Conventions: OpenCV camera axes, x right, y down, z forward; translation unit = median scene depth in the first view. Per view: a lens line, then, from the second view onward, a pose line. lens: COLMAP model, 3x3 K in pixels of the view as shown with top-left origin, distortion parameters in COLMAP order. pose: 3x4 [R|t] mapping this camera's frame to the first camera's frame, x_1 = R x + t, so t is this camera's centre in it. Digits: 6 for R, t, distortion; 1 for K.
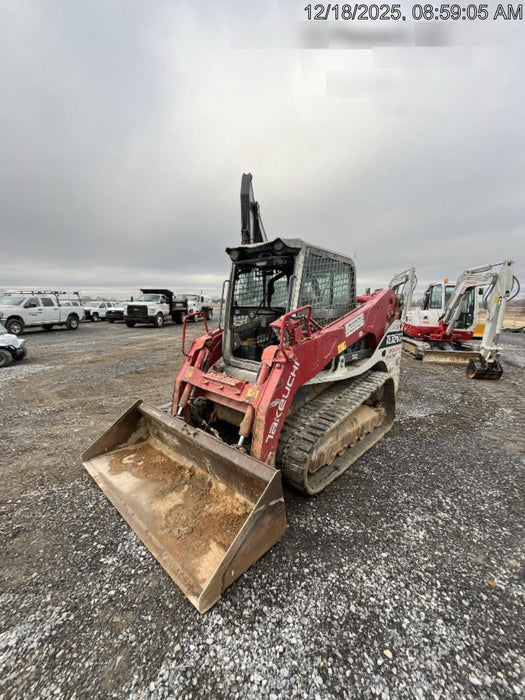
lens RADIAL K [[285.1, 0, 261.3], [0, 285.1, 348.6], [0, 0, 1]] dist [0.000299, -0.000110]
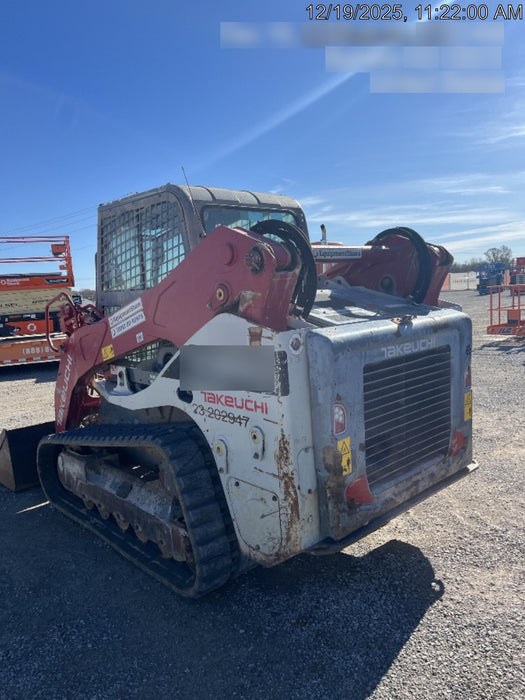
lens RADIAL K [[525.5, 0, 262.5], [0, 525.5, 350.0], [0, 0, 1]] dist [0.059553, -0.002855]
pose [[-0.069578, 0.105365, -0.991996, 1.381771], [-0.089013, 0.989784, 0.111374, -0.165847], [0.993597, 0.096050, -0.059489, 1.364526]]
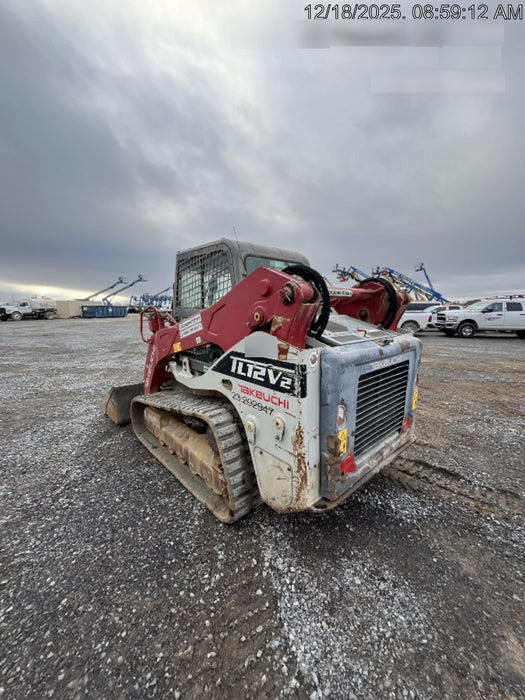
lens RADIAL K [[280.9, 0, 266.5], [0, 280.9, 351.2], [0, 0, 1]] dist [-0.001701, -0.000152]
pose [[-0.072713, 0.141047, -0.987329, 1.168270], [-0.150713, 0.977027, 0.150675, -0.176438], [0.985900, 0.159759, -0.049785, 1.303362]]
